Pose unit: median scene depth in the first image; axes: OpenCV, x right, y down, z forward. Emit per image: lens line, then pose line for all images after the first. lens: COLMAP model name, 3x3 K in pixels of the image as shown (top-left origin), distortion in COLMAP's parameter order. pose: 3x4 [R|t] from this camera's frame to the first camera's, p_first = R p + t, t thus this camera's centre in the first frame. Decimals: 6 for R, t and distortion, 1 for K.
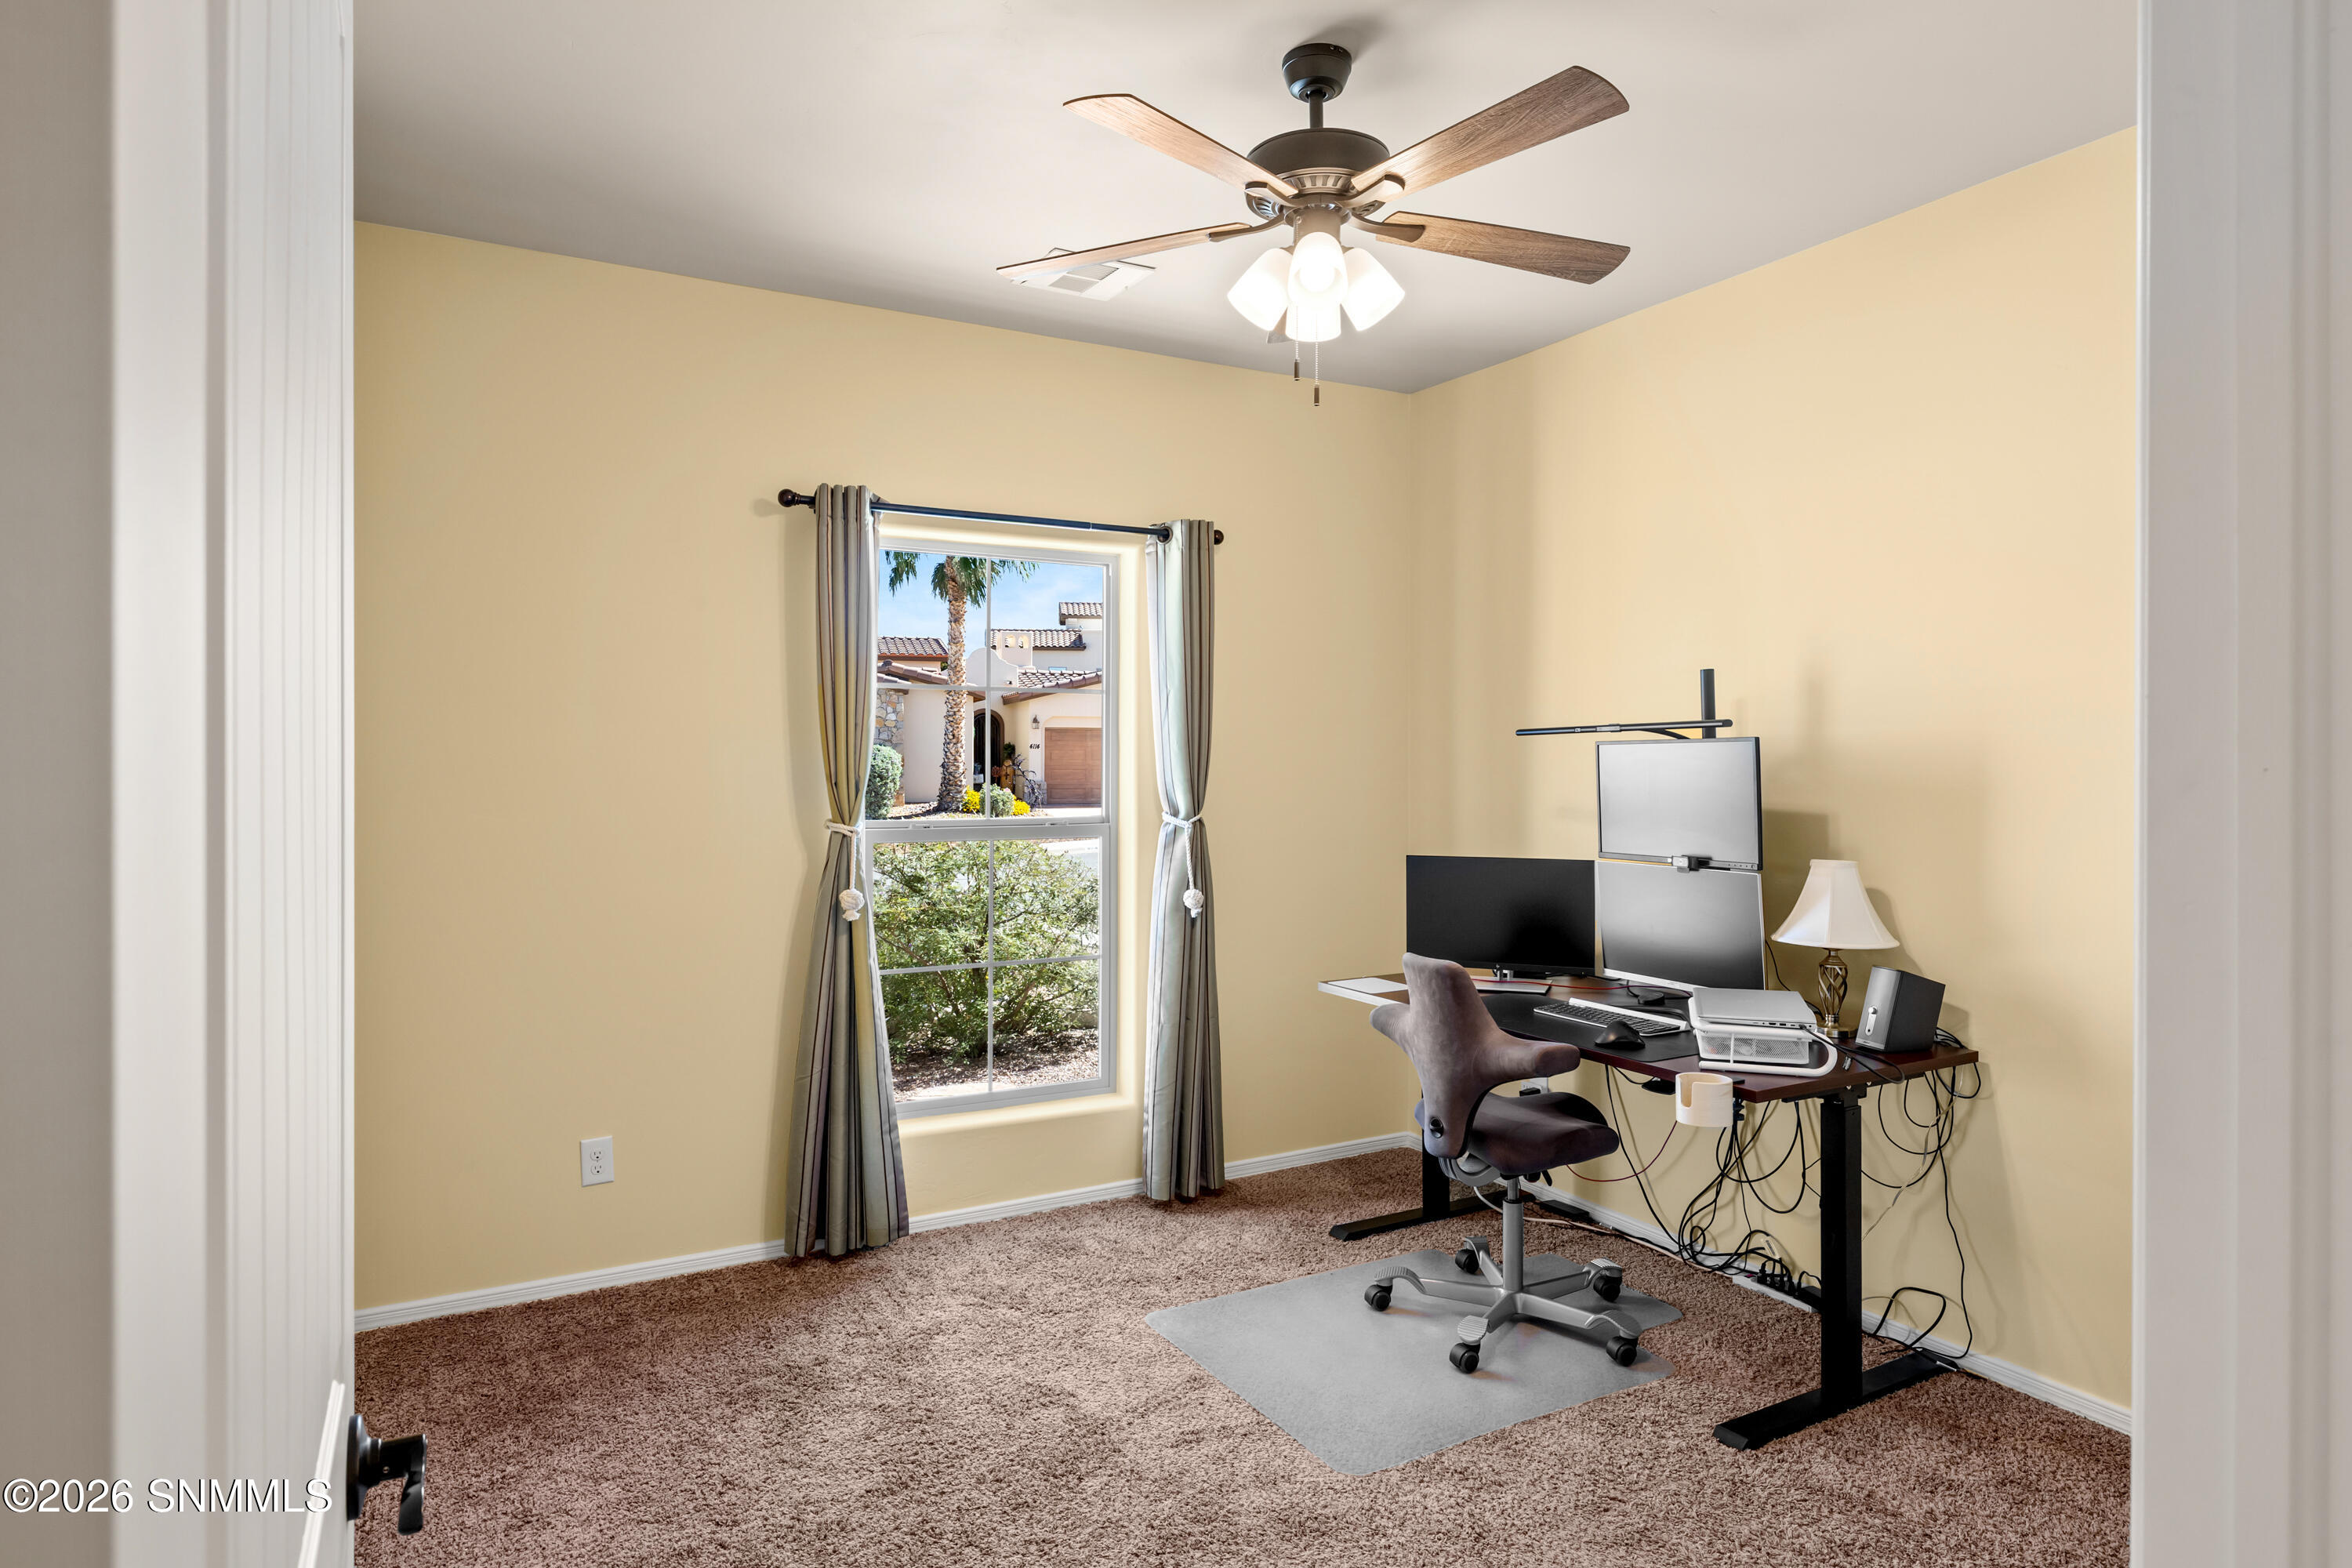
lens RADIAL K [[1309.4, 0, 1183.9], [0, 1309.4, 773.9], [0, 0, 1]] dist [-0.000847, 0.000310]
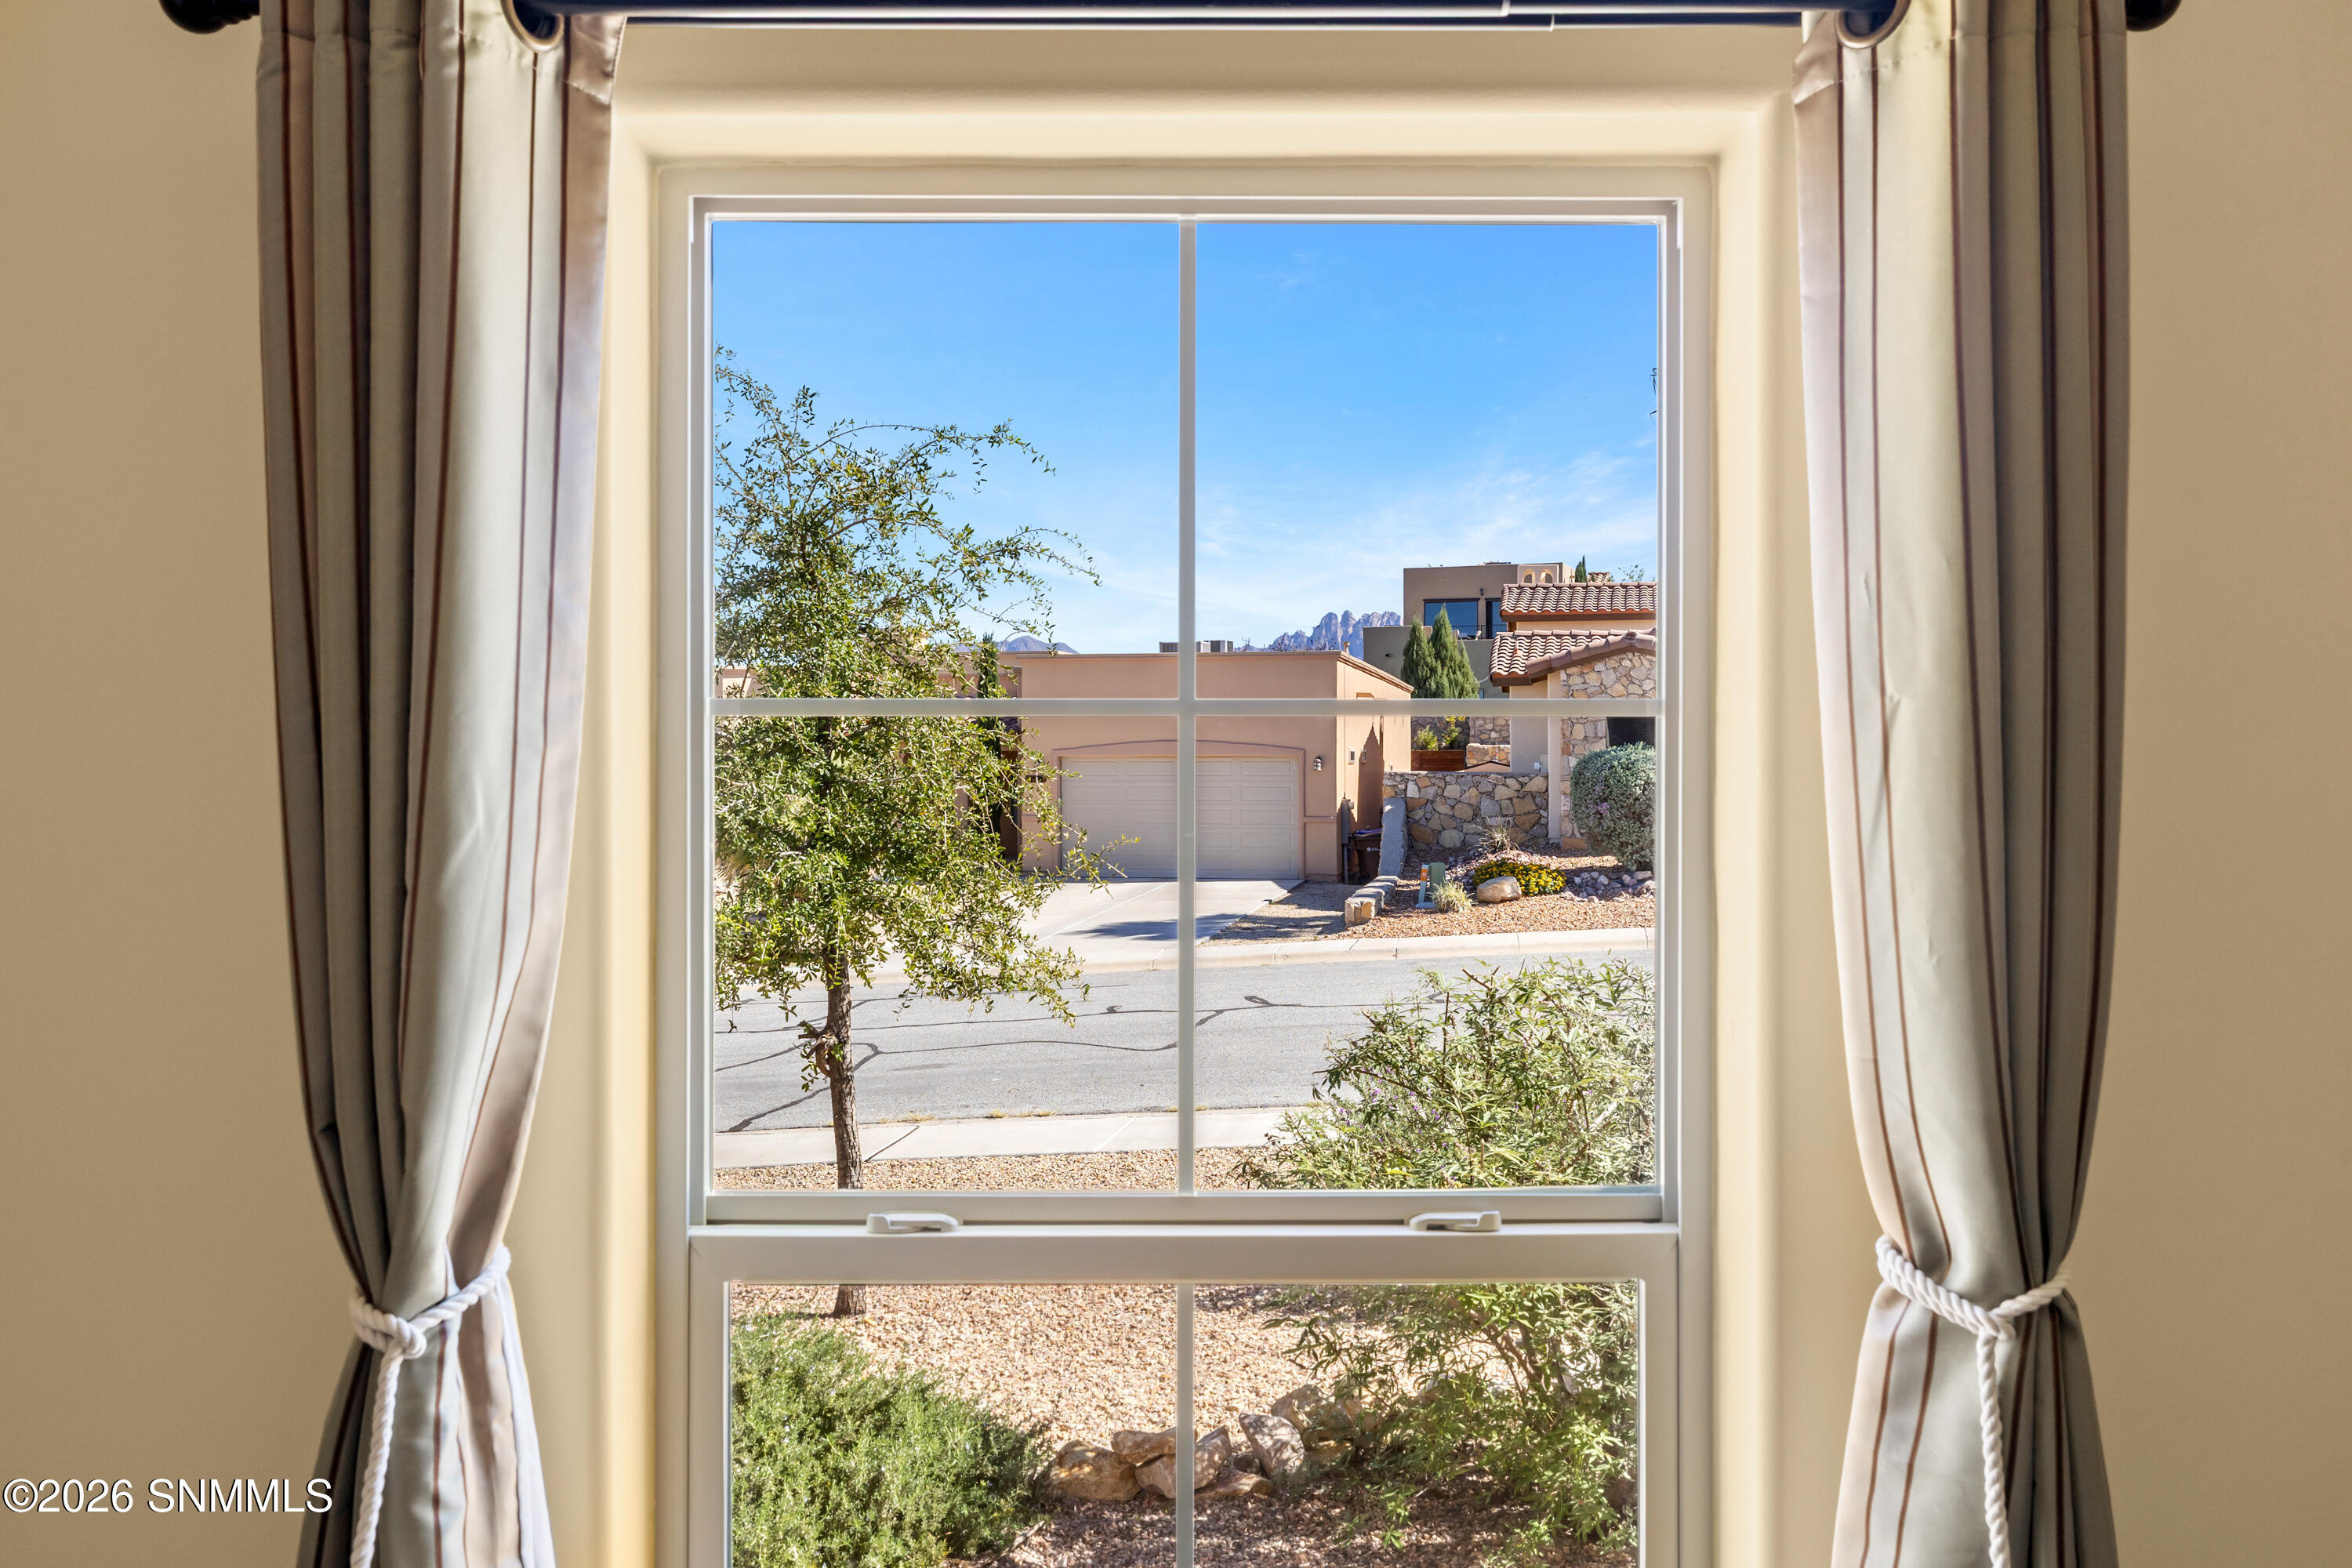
lens RADIAL K [[1884.0, 0, 1155.1], [0, 1884.0, 736.9], [0, 0, 1]] dist [-0.008274, -0.009239]
pose [[0.880456, -0.003602, -0.474114, 0.029818], [-0.001781, 0.999939, -0.010904, -0.056753], [0.474124, 0.010445, 0.880396, 0.688282]]
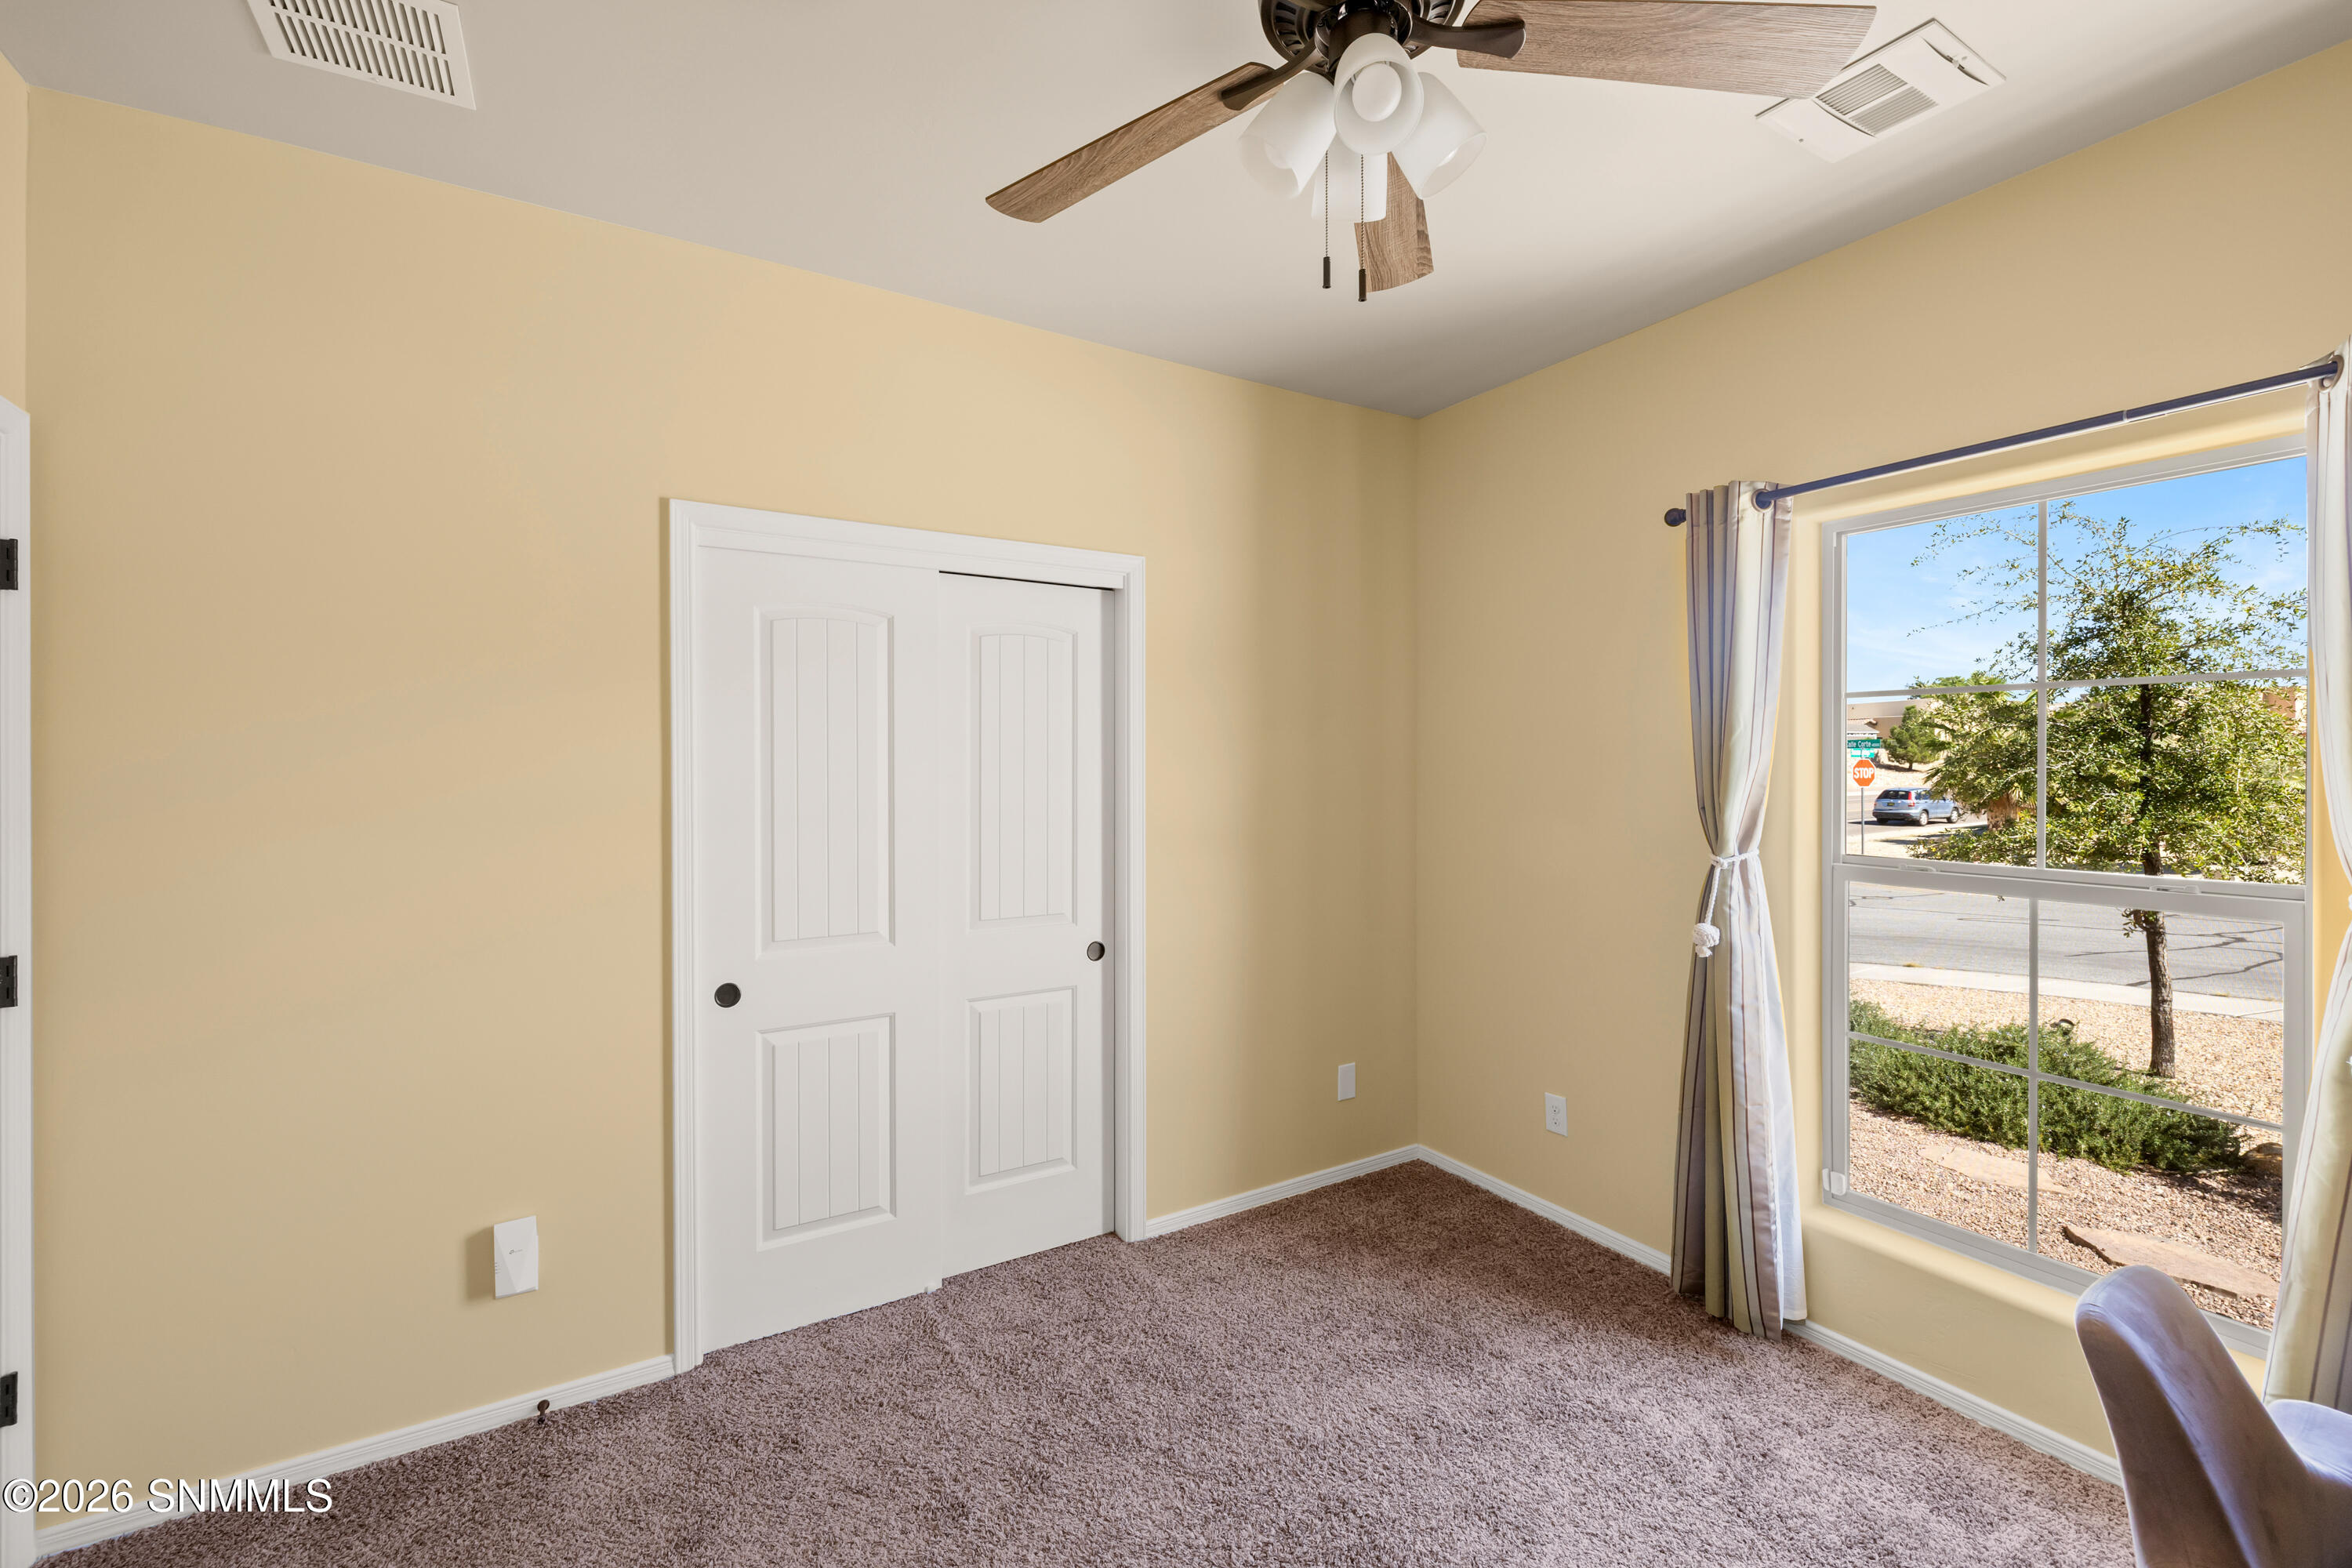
lens RADIAL K [[988.1, 0, 1165.1], [0, 988.1, 773.1], [0, 0, 1]] dist [-0.000570, -0.000137]
pose [[0.035797, 0.017056, -0.999214, 0.381544], [-0.000513, 0.999855, 0.017049, -0.028003], [0.999359, -0.000097, 0.035801, 0.530700]]
